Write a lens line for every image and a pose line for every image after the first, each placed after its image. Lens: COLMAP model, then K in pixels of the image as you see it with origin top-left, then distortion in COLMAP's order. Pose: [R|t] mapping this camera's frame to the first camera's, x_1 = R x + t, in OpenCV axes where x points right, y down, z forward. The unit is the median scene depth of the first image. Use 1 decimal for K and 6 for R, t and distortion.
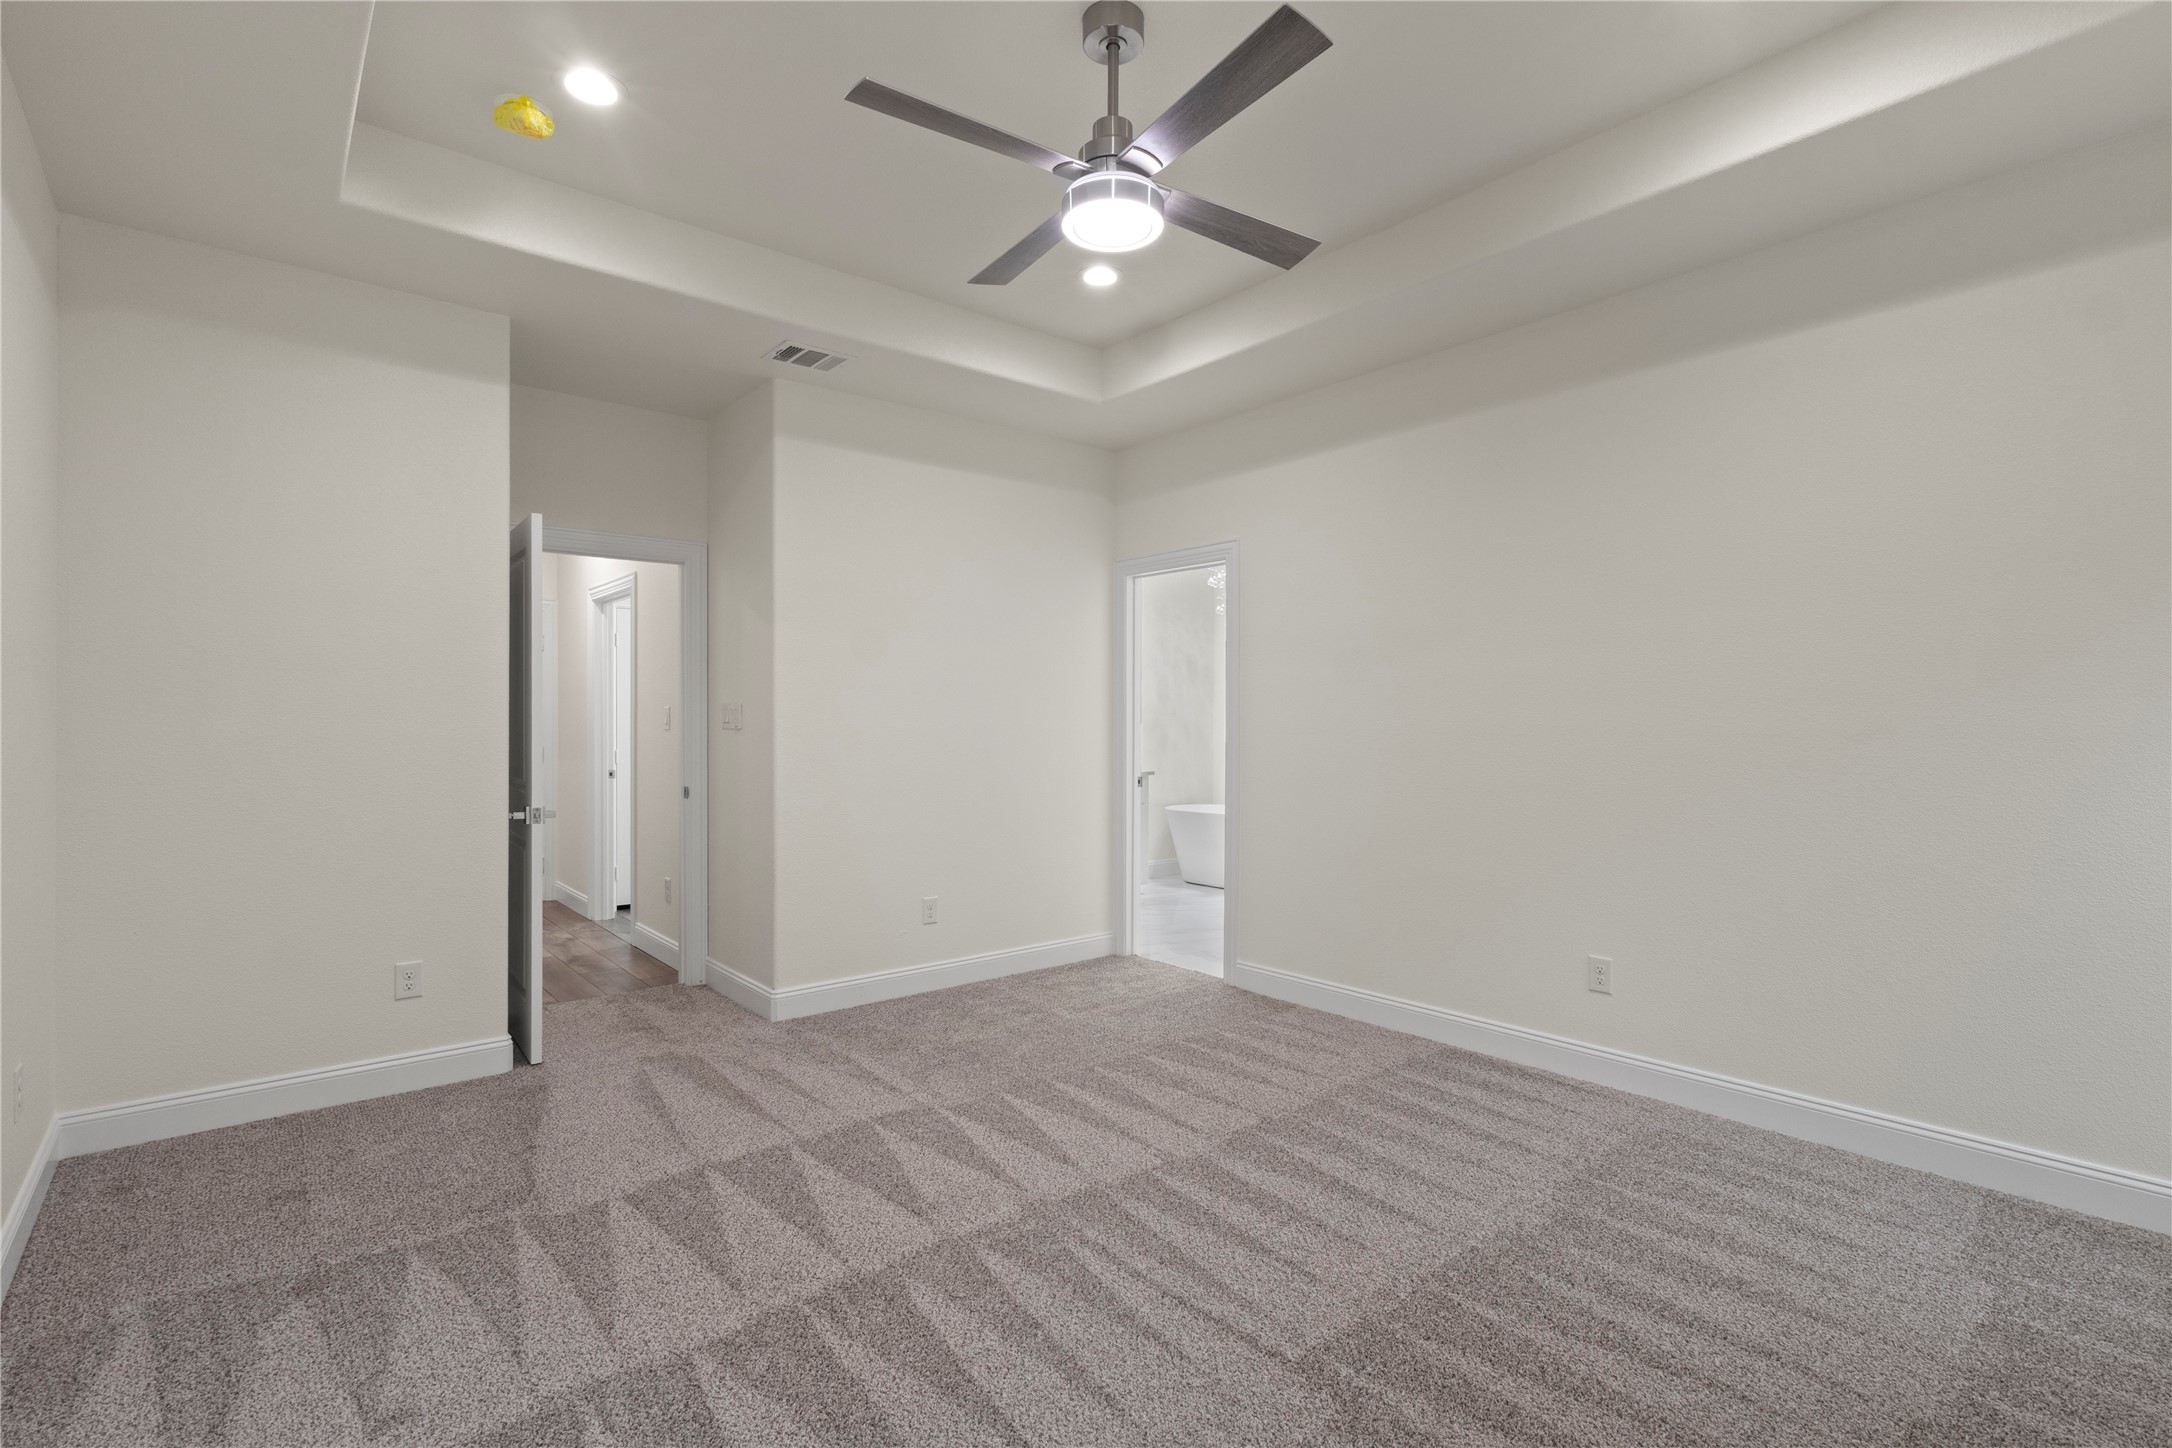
lens RADIAL K [[1002.1, 0, 1072.7], [0, 1002.1, 730.6], [0, 0, 1]] dist [0.001793, 0.000221]
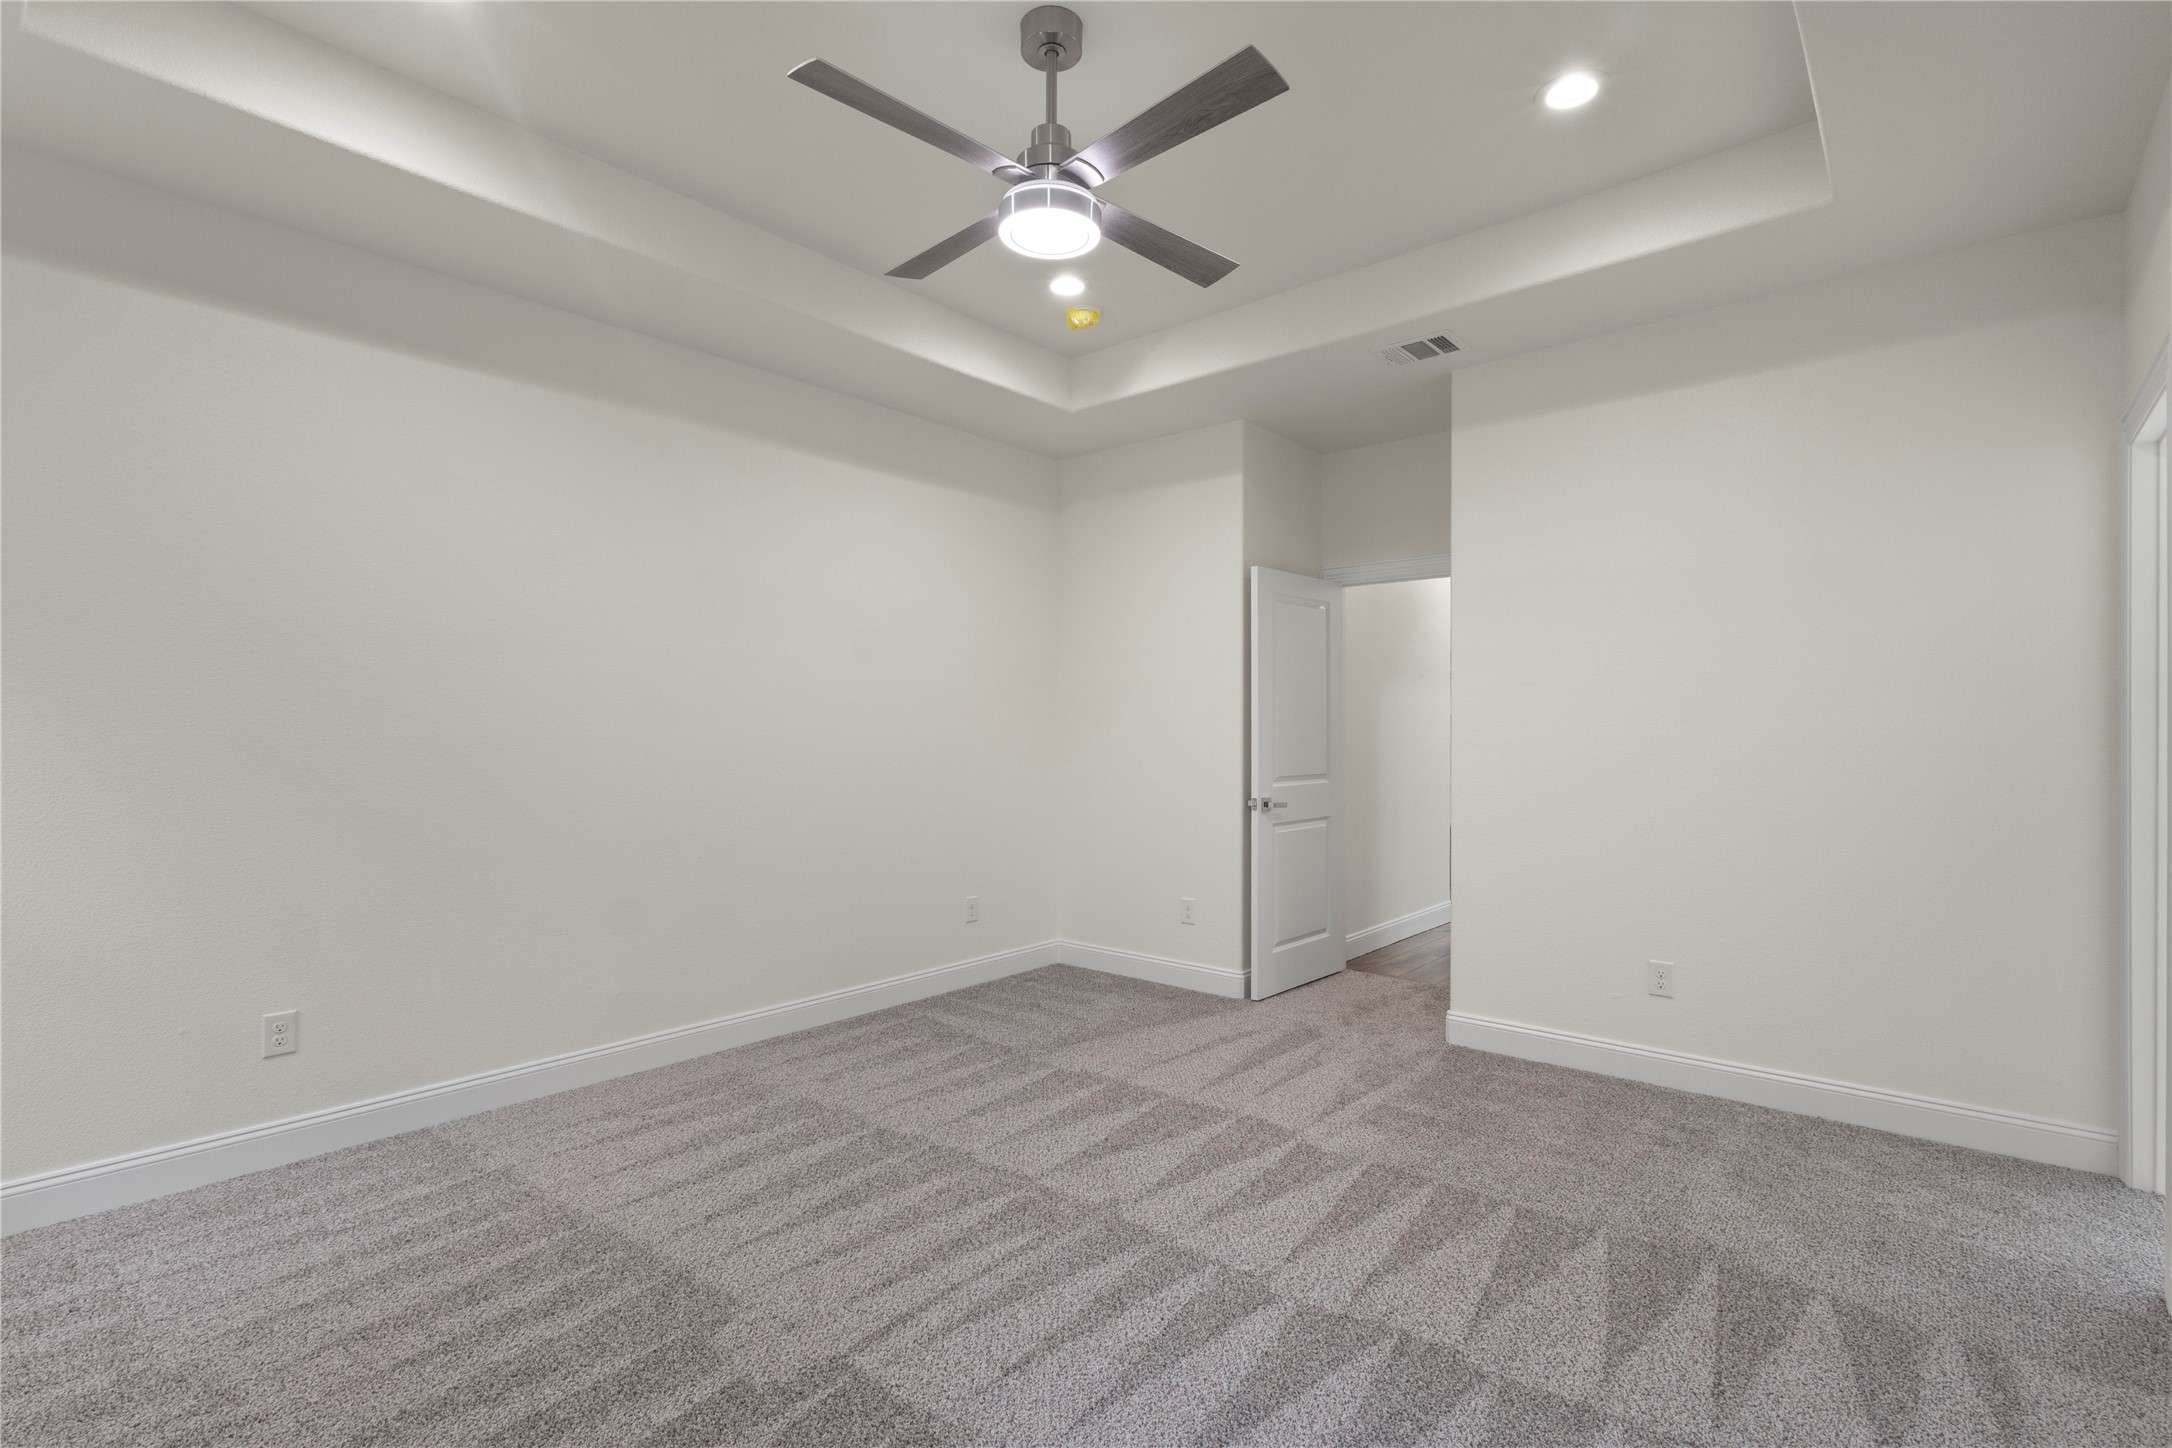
lens RADIAL K [[1002.1, 0, 1091.5], [0, 1002.1, 720.7], [0, 0, 1]] dist [0.001793, 0.000221]
pose [[0.176515, -0.014790, -0.984187, 0.823918], [-0.007070, 0.999842, -0.016293, 0.001817], [0.984273, 0.009834, 0.176382, 0.693929]]
